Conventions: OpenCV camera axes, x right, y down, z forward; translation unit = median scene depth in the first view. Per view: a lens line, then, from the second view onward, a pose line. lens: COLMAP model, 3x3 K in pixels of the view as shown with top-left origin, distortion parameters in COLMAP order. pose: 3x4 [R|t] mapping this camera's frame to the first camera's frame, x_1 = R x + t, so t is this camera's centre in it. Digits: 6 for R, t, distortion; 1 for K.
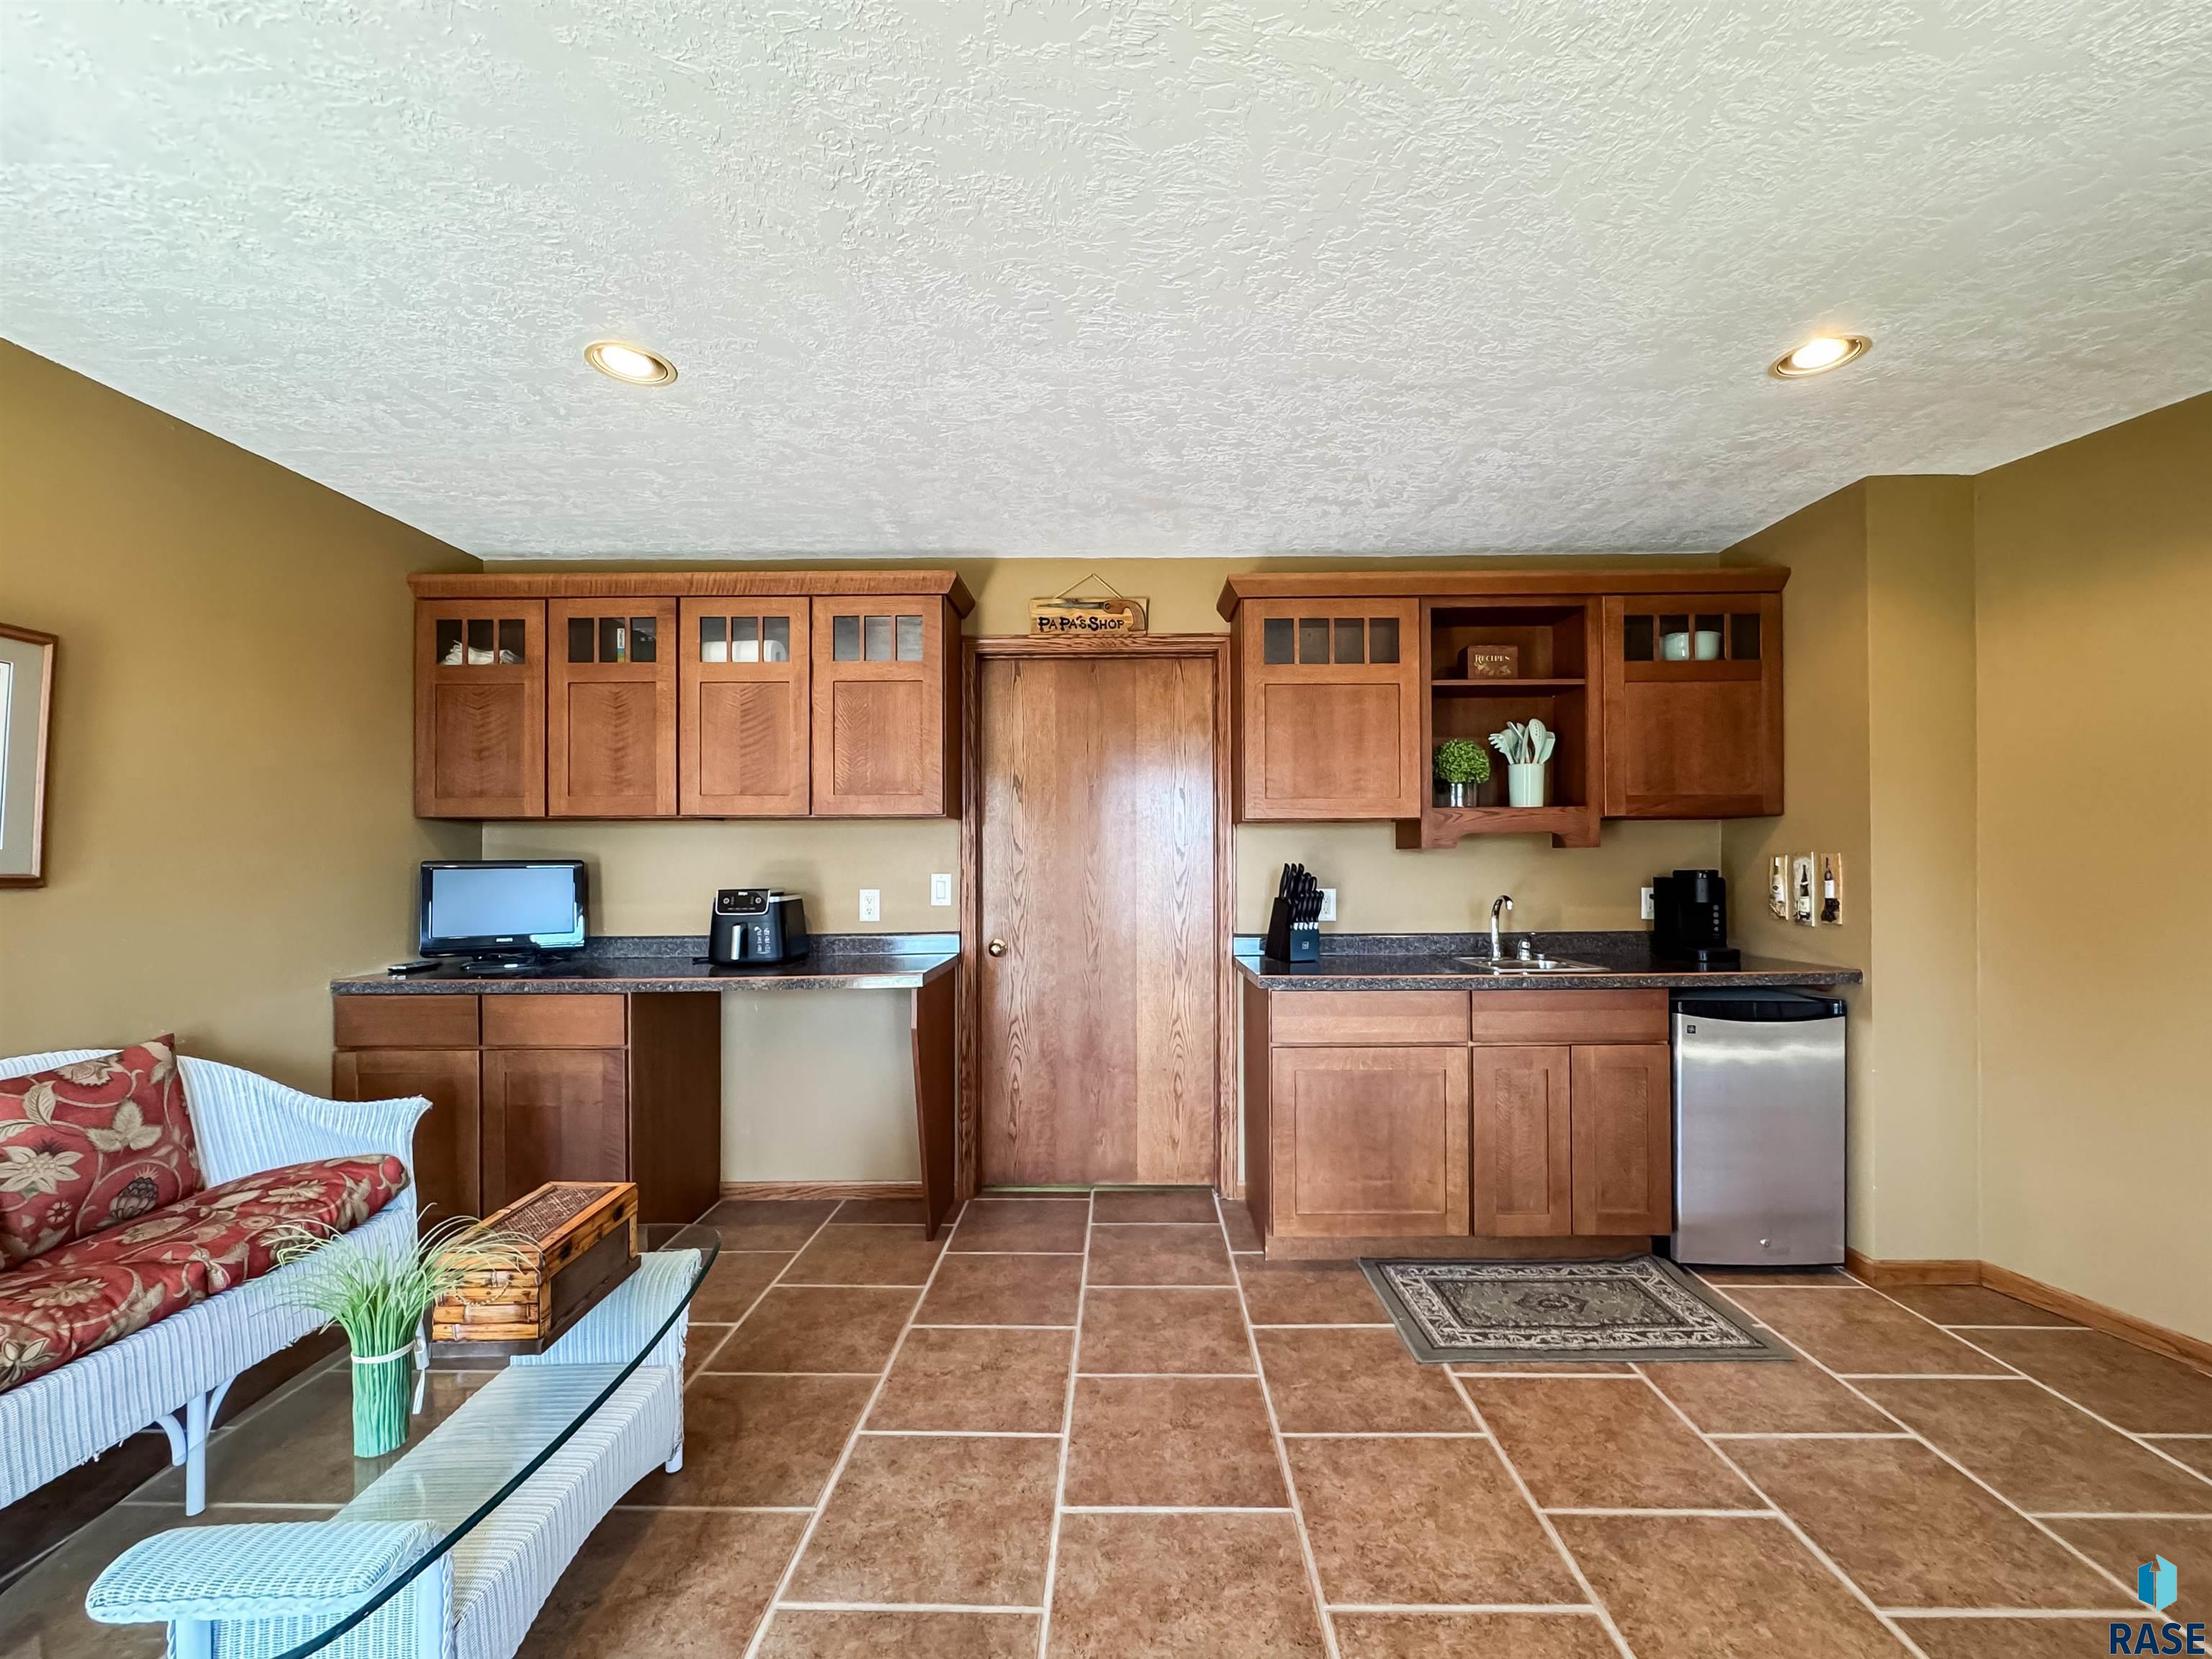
lens RADIAL K [[889.1, 0, 1101.4], [0, 889.1, 855.5], [0, 0, 1]] dist [-0.001602, 0.000194]
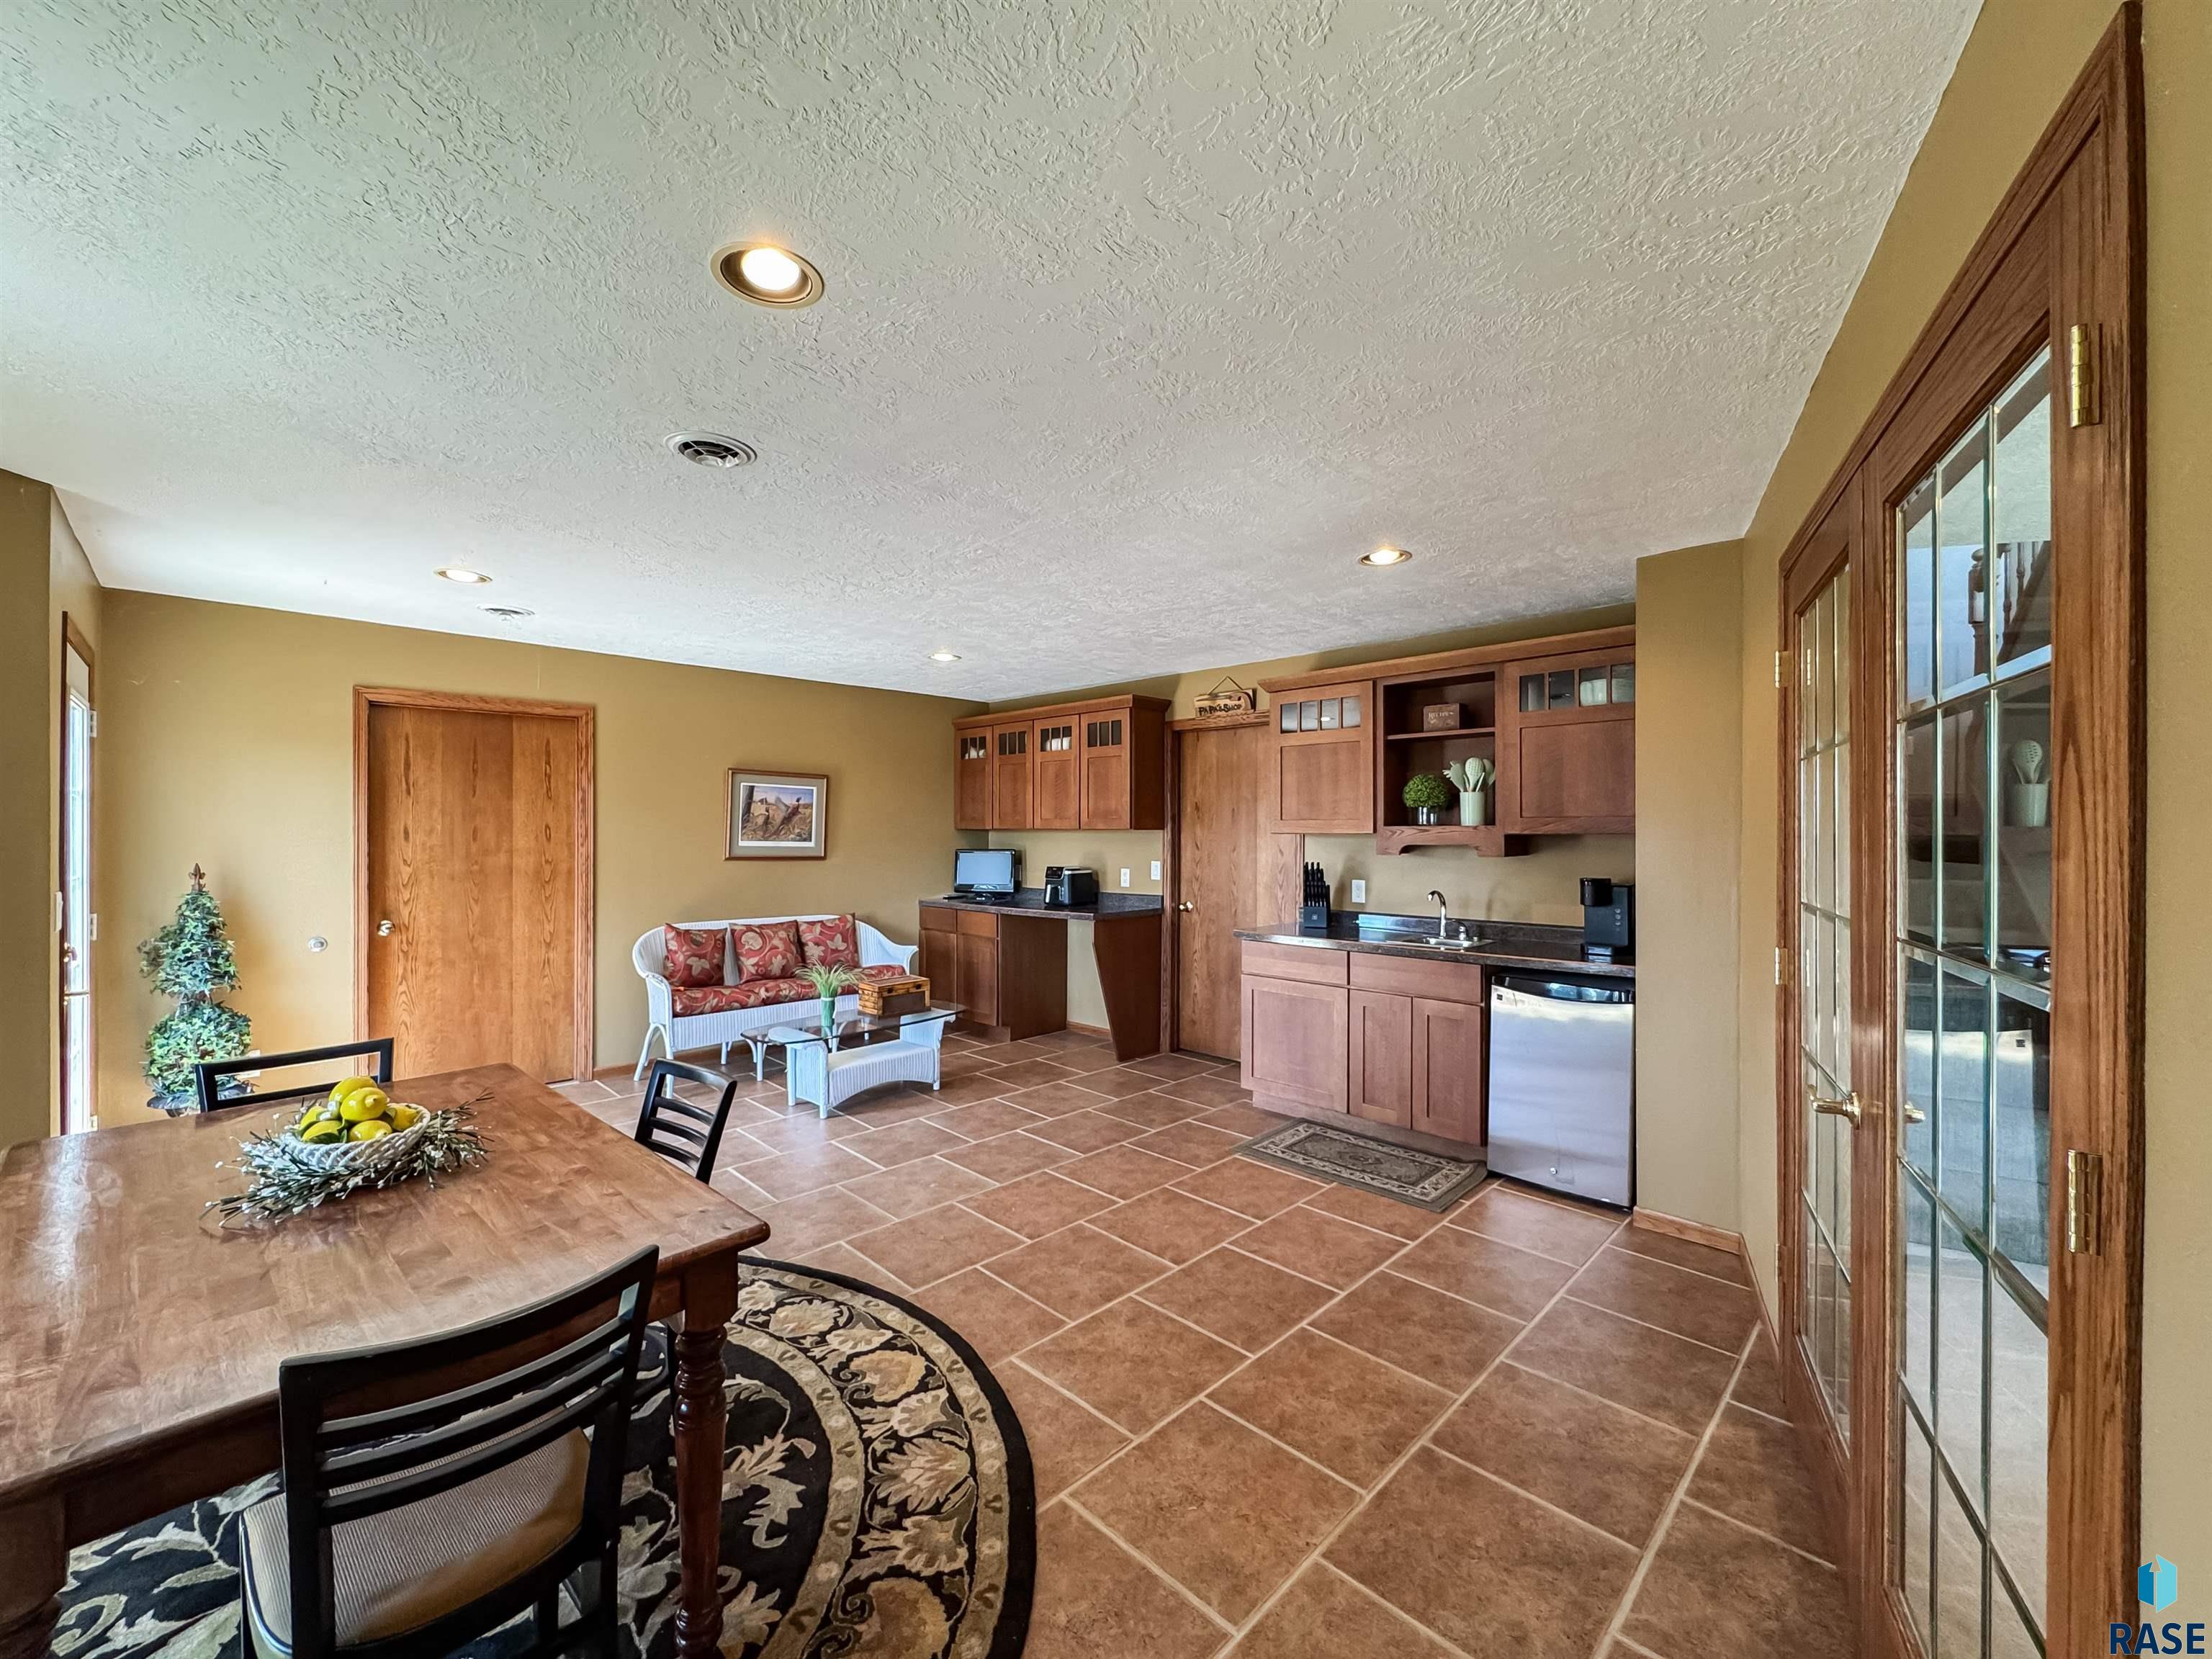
lens RADIAL K [[889.1, 0, 1116.0], [0, 889.1, 830.0], [0, 0, 1]] dist [-0.001602, 0.000194]
pose [[0.722375, 0.005866, -0.691477, 1.093732], [-0.000048, 0.999964, 0.008434, -0.062152], [0.691502, -0.006060, 0.722349, -0.336706]]
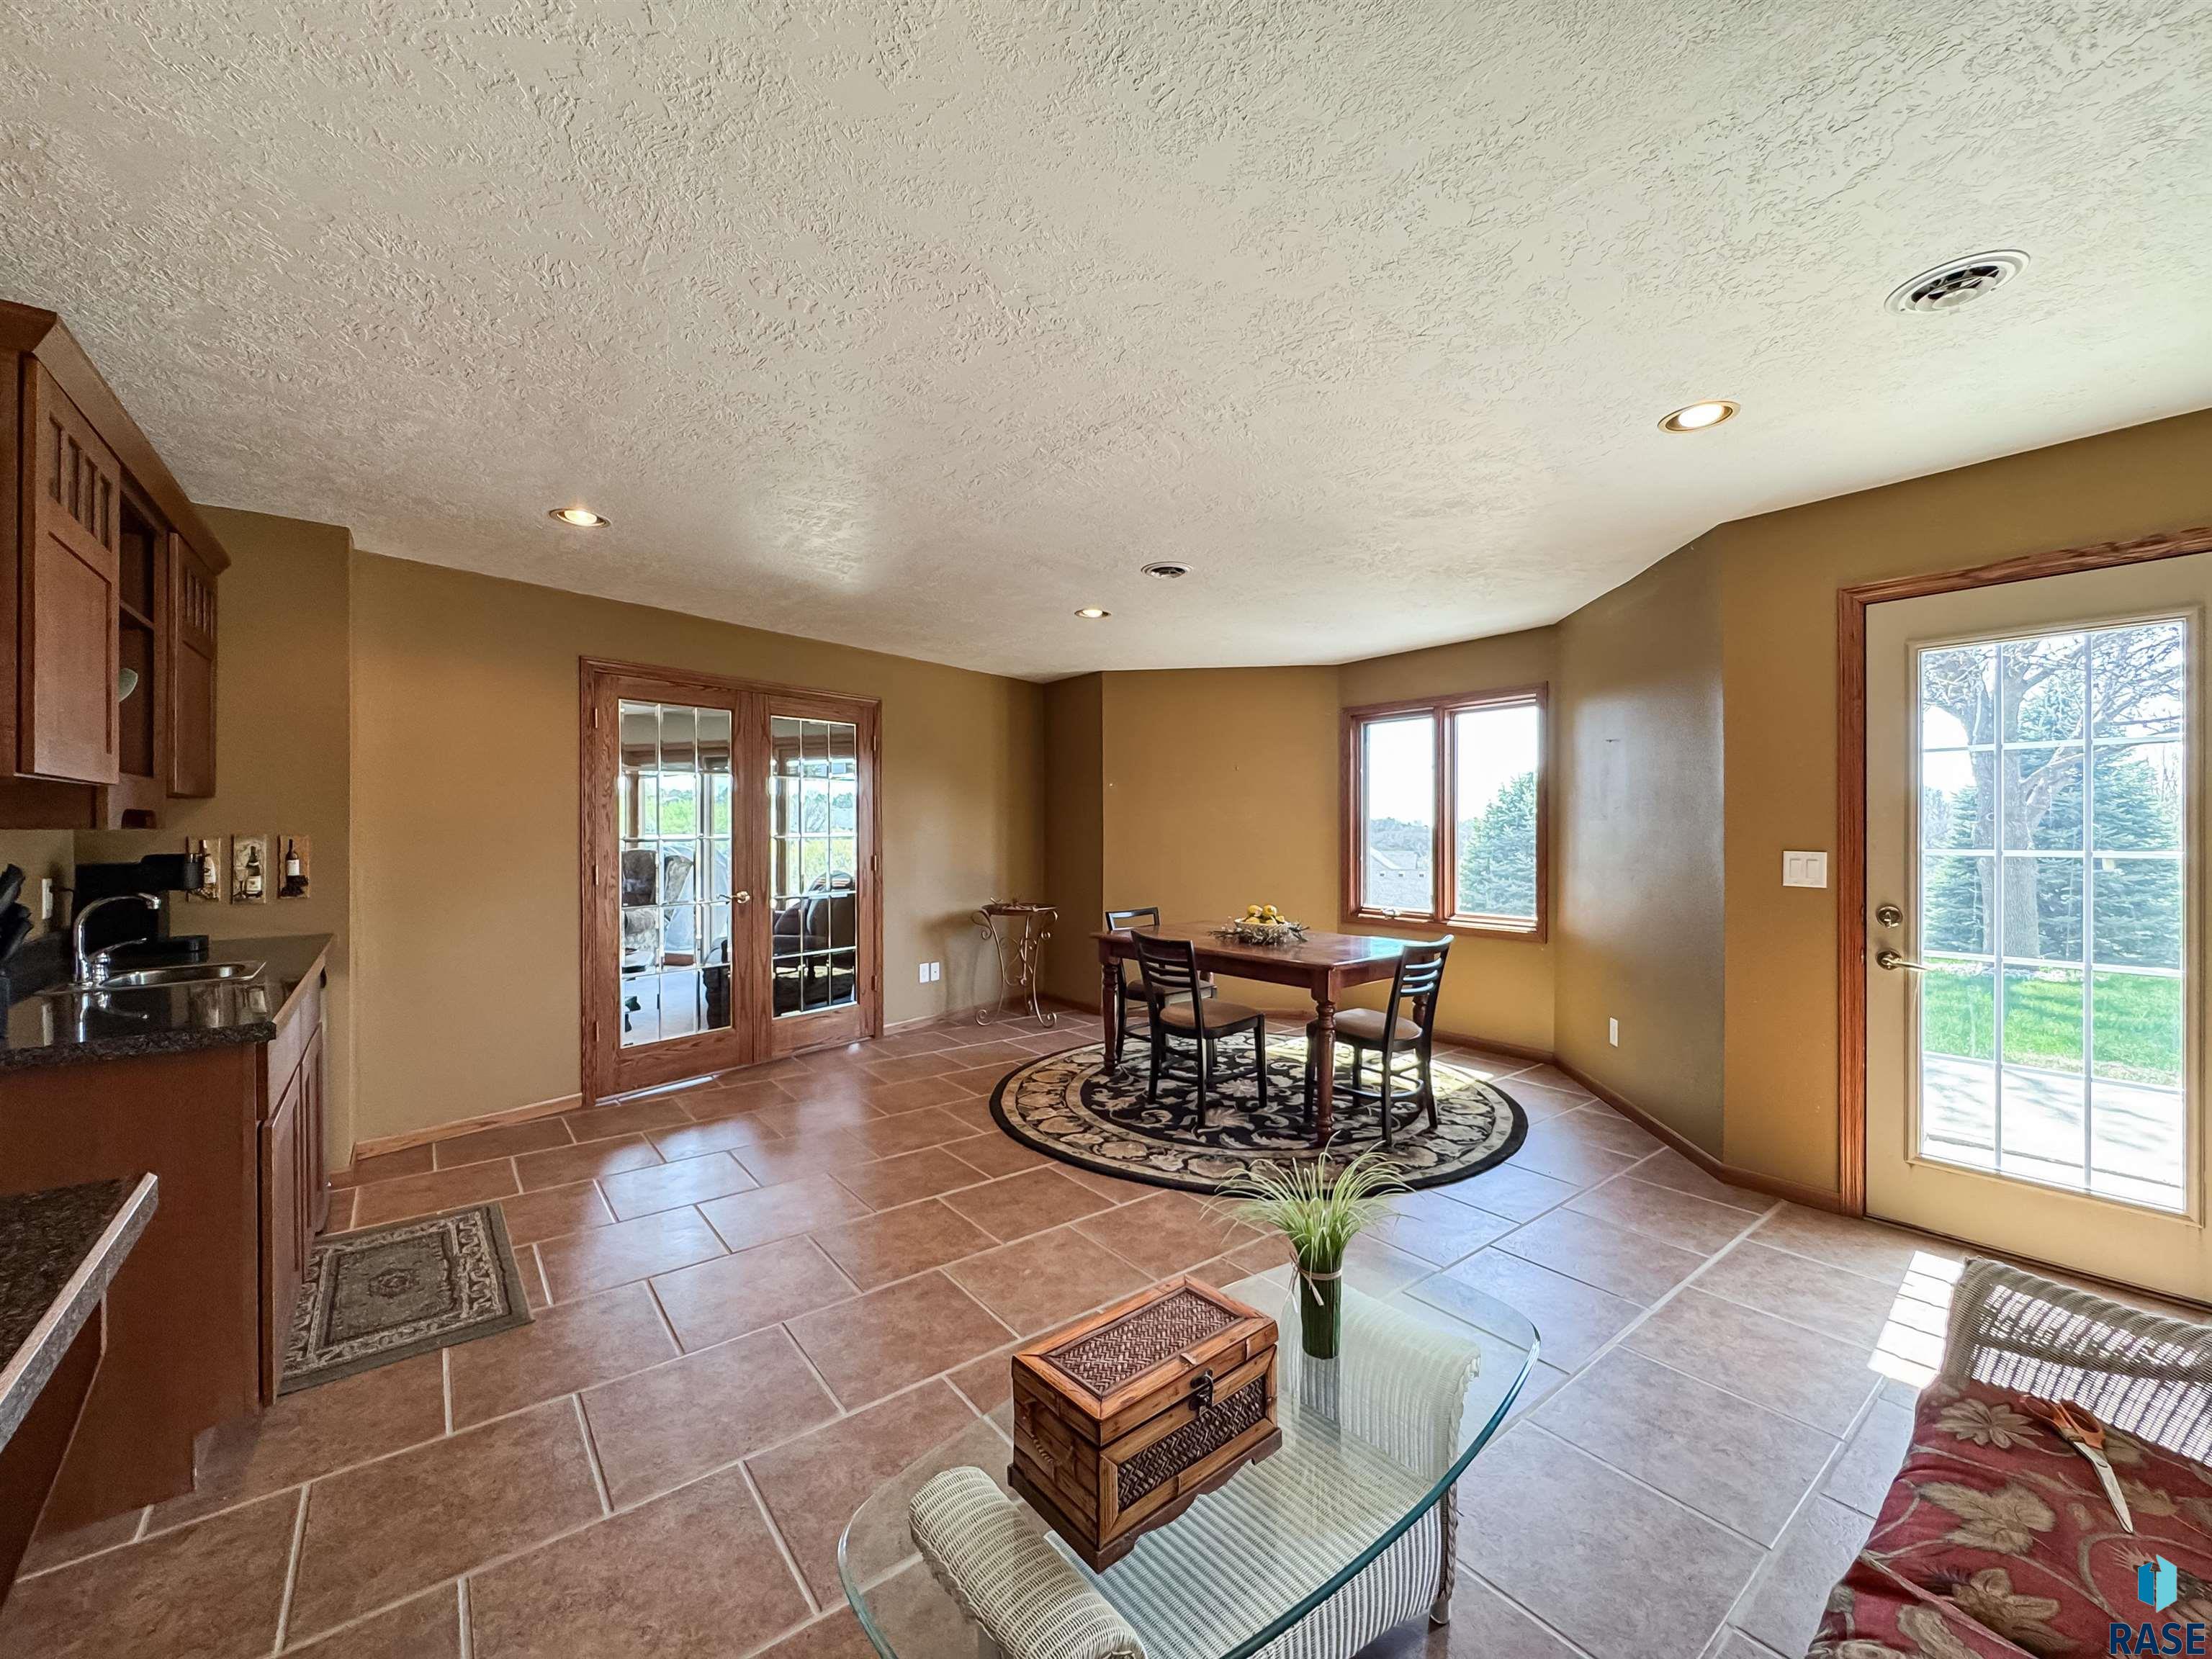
lens RADIAL K [[889.1, 0, 1126.6], [0, 889.1, 830.2], [0, 0, 1]] dist [-0.001602, 0.000194]
pose [[-0.637716, 0.000516, 0.770271, -0.697665], [-0.003333, 0.999989, -0.003430, -0.008539], [-0.770264, -0.004755, -0.637707, 0.874074]]
